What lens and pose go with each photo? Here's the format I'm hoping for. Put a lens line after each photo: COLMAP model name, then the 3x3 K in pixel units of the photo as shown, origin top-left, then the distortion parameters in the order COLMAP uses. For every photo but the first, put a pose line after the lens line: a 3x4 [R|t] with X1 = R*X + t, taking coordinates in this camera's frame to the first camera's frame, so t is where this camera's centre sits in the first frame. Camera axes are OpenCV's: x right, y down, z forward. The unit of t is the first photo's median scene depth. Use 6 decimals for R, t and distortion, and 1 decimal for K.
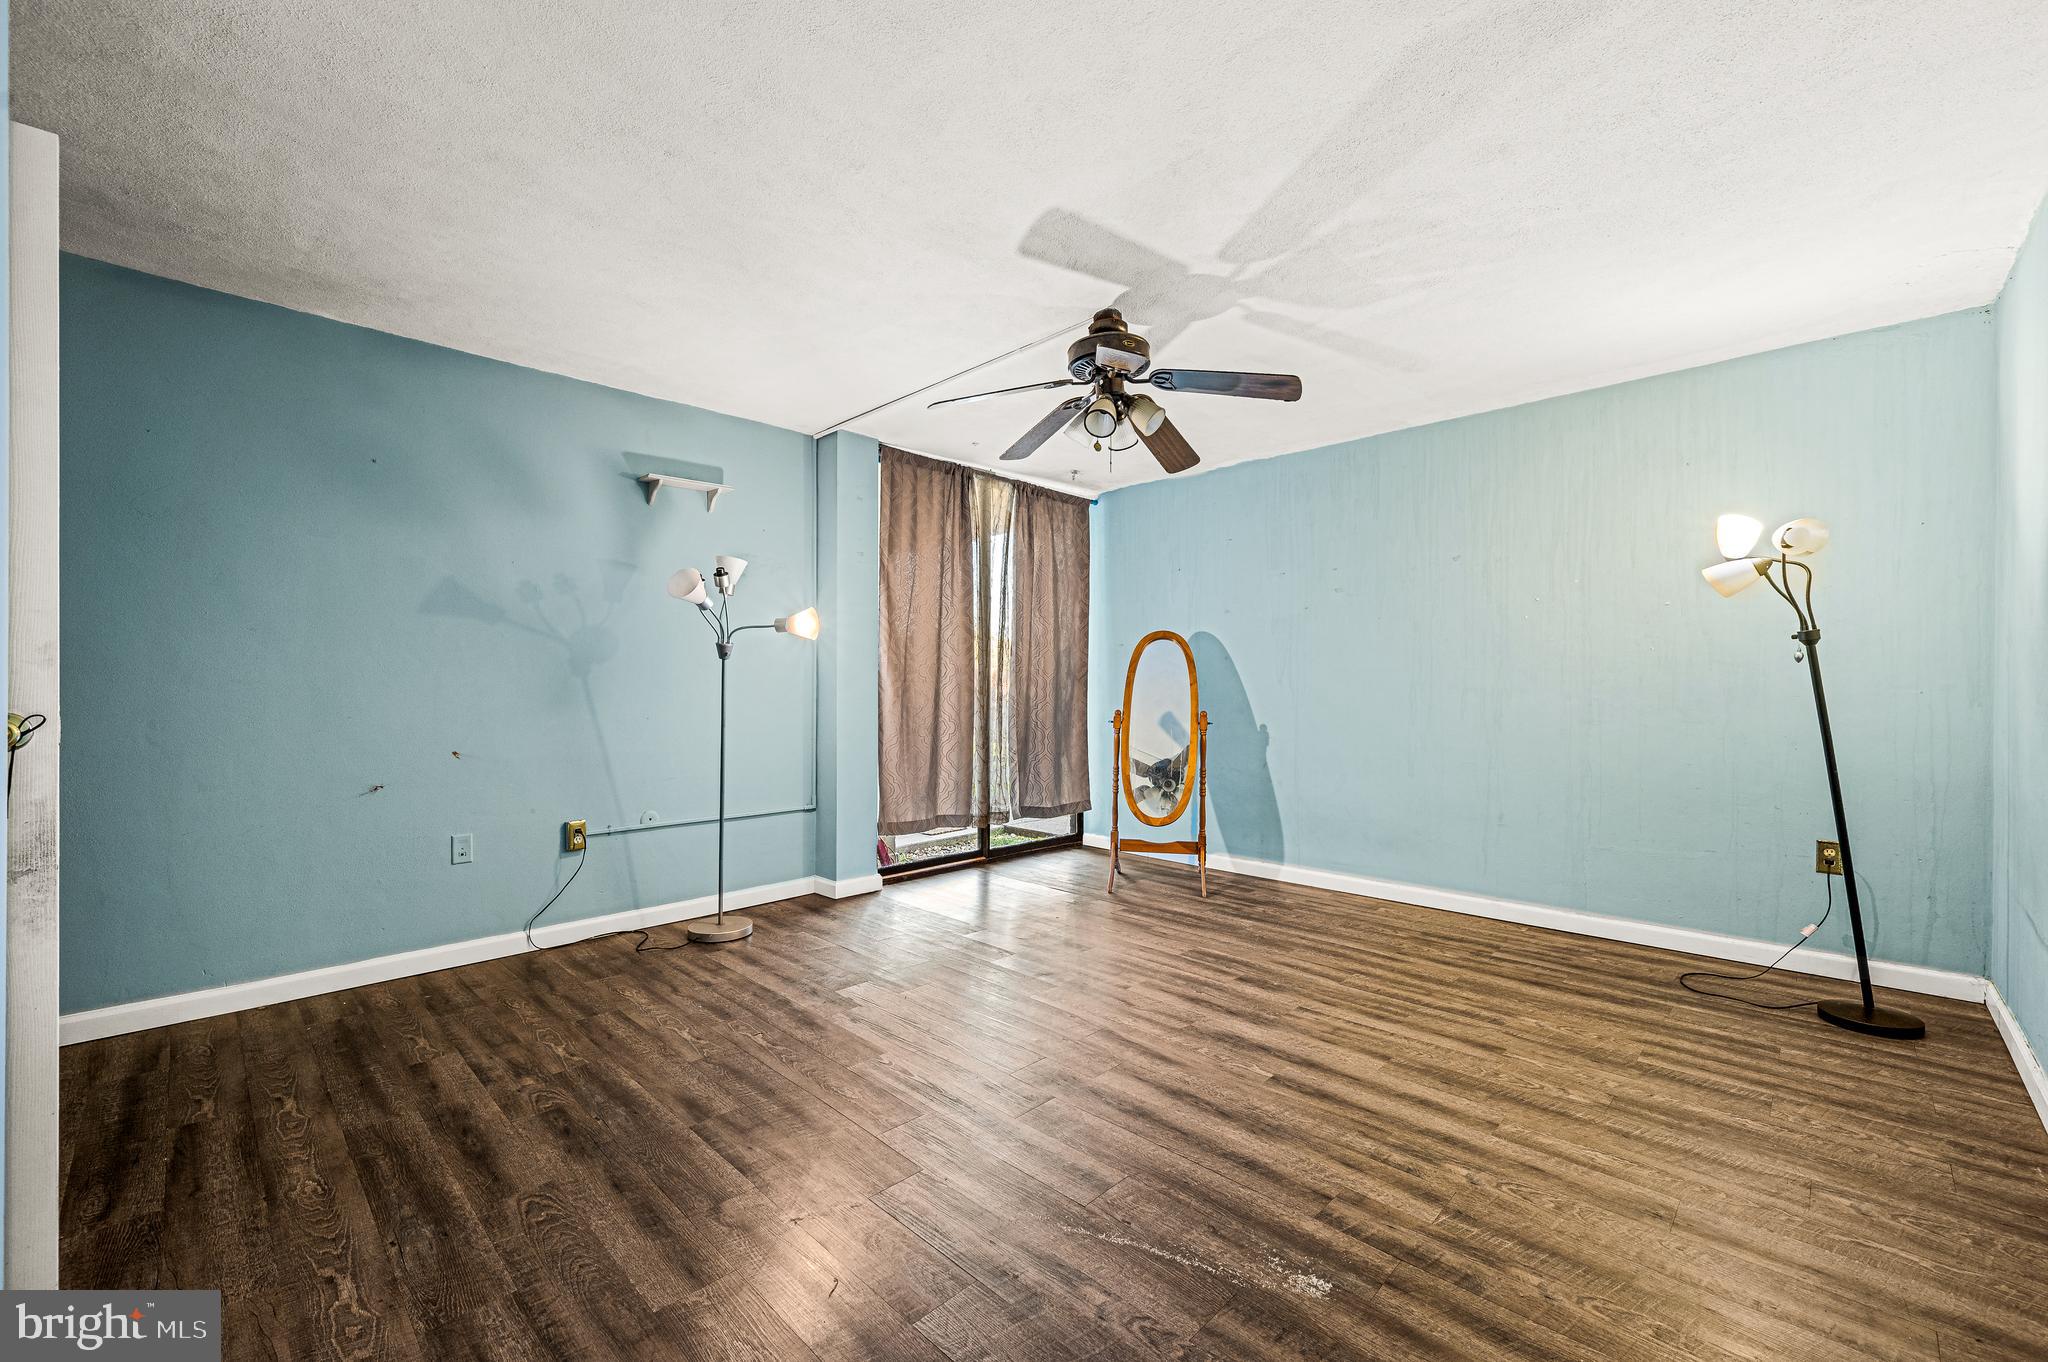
lens RADIAL K [[837.3, 0, 1024.0], [0, 837.3, 681.0], [0, 0, 1]] dist [0.000527, 0.000070]
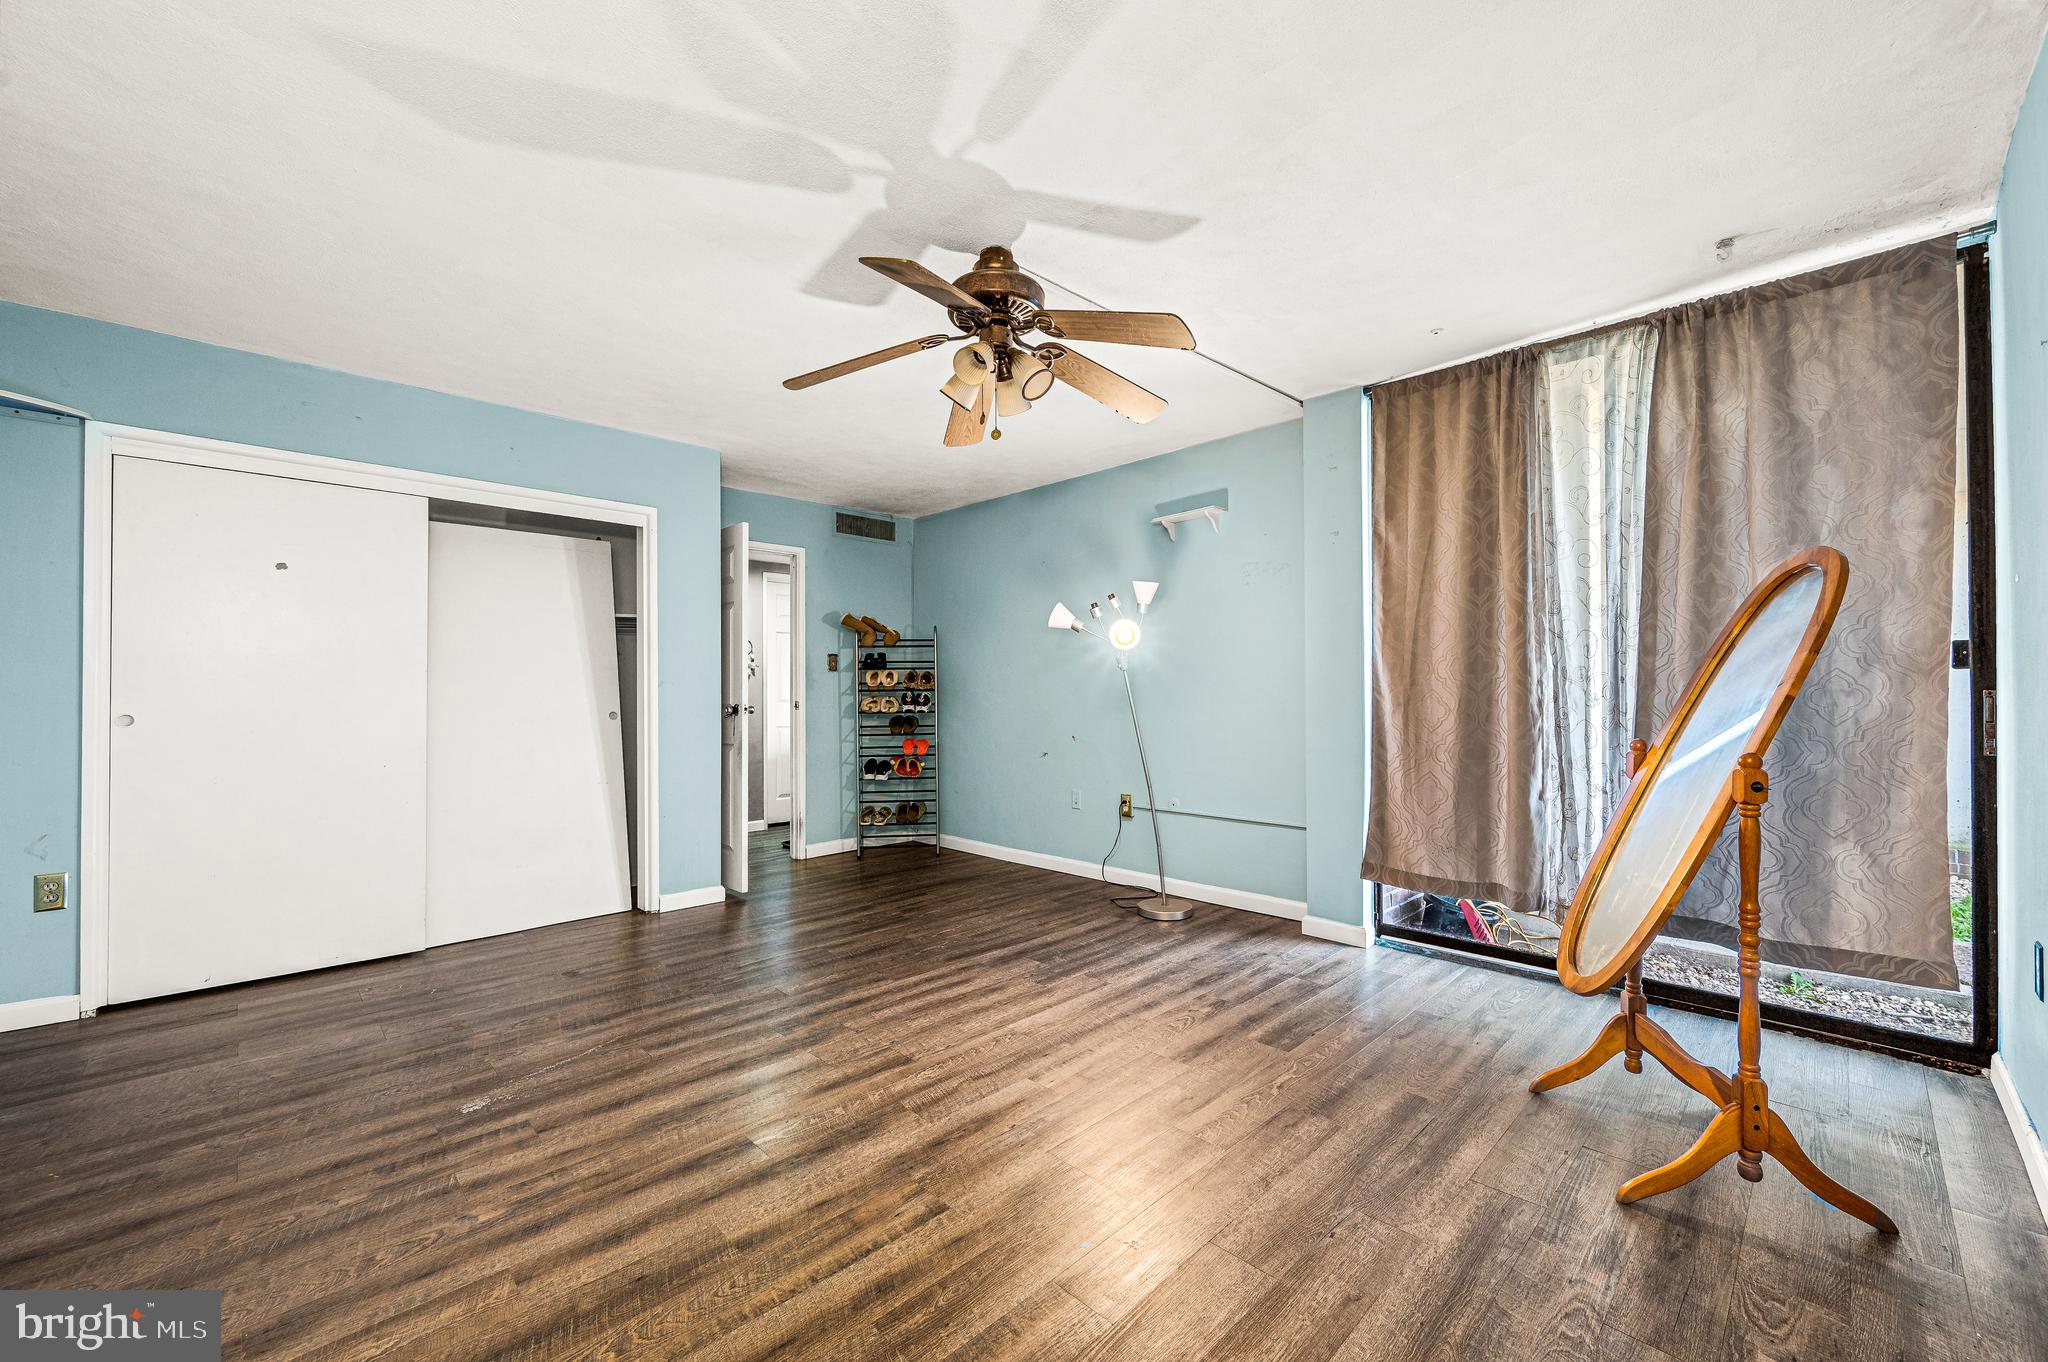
lens RADIAL K [[800.2, 0, 1018.3], [0, 800.2, 682.9], [0, 0, 1]] dist [-0.000791, -0.000332]
pose [[-0.022938, -0.014696, -0.999629, 1.094388], [0.011051, 0.999827, -0.014953, 0.008980], [0.999676, -0.011390, -0.022772, 1.260490]]
